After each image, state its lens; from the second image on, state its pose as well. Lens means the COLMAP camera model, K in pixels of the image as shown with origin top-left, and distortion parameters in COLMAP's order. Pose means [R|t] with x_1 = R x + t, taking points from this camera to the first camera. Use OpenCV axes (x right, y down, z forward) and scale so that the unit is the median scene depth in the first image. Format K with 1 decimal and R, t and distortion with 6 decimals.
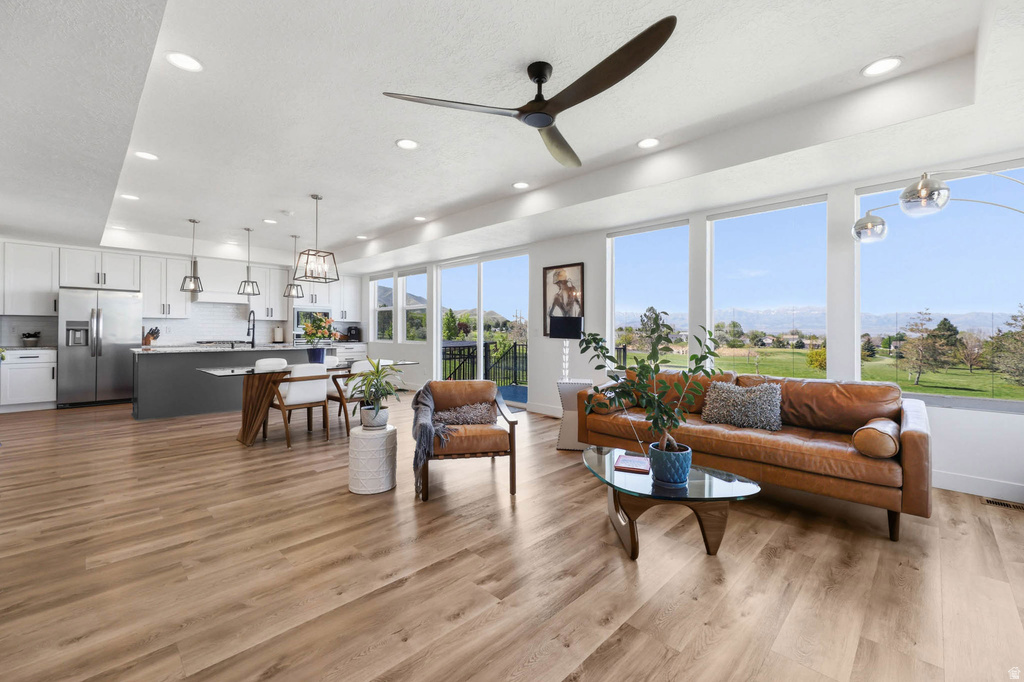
lens RADIAL K [[427.7, 0, 524.9], [0, 427.7, 325.6], [0, 0, 1]] dist [0.000992, 0.000707]
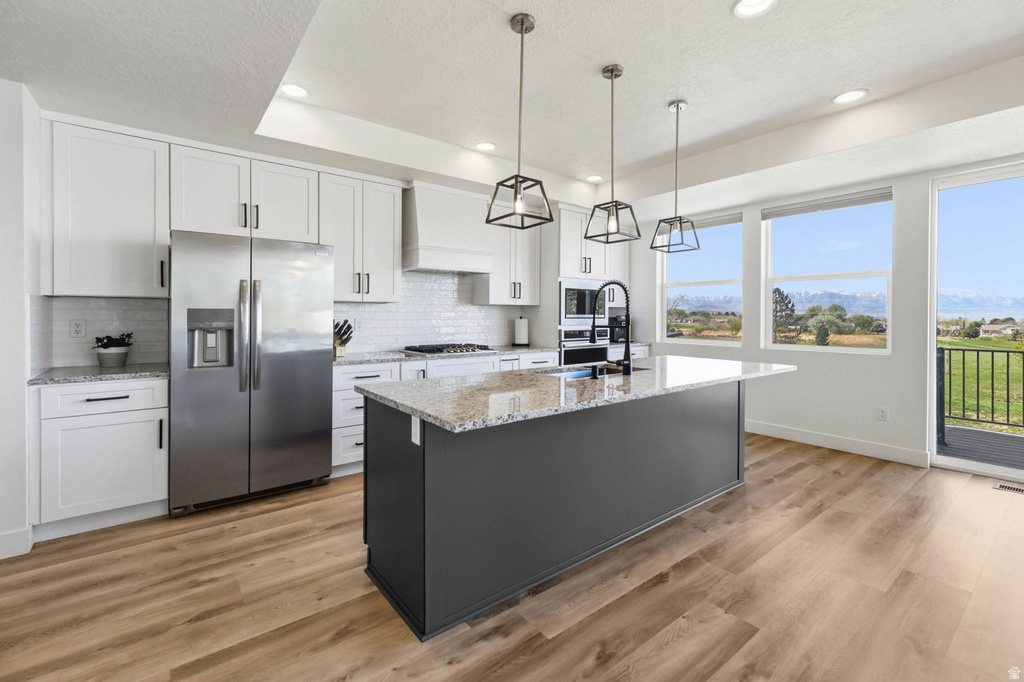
lens RADIAL K [[427.7, 0, 529.5], [0, 427.7, 315.4], [0, 0, 1]] dist [0.000992, 0.000707]
pose [[0.993042, 0.000257, -0.117763, -0.615186], [0.001362, 0.999906, 0.013665, -0.008450], [0.117756, -0.013730, 0.992948, 0.557225]]
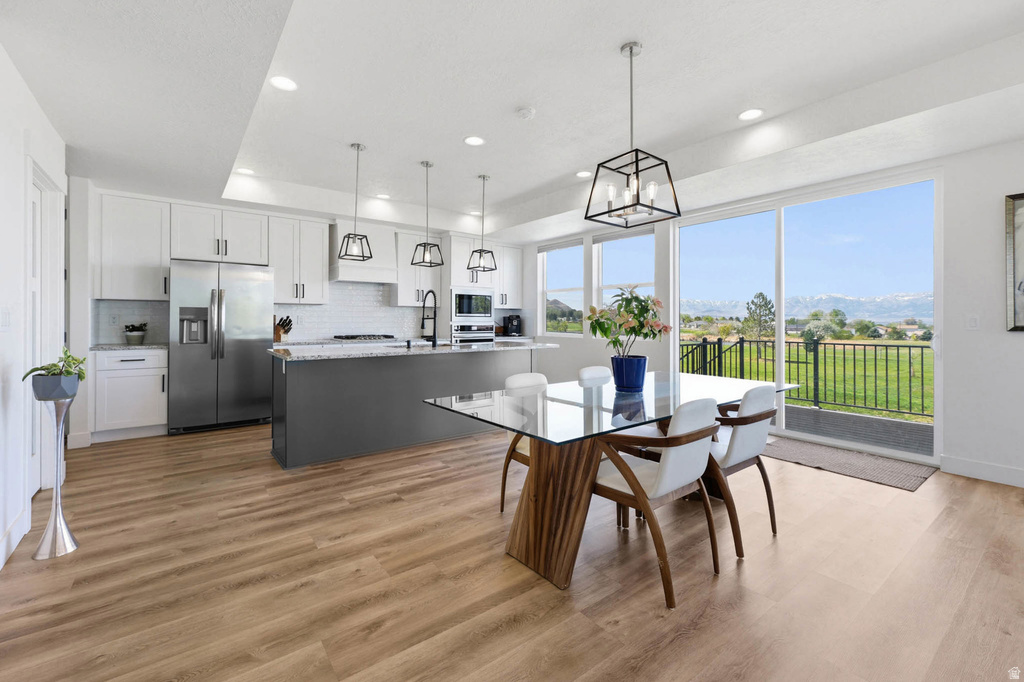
lens RADIAL K [[427.7, 0, 517.4], [0, 427.7, 317.6], [0, 0, 1]] dist [0.000992, 0.000707]
pose [[0.988024, -0.000290, -0.154298, -0.384084], [0.001349, 0.999976, 0.006761, 0.001666], [0.154292, -0.006888, 0.988001, 0.363152]]
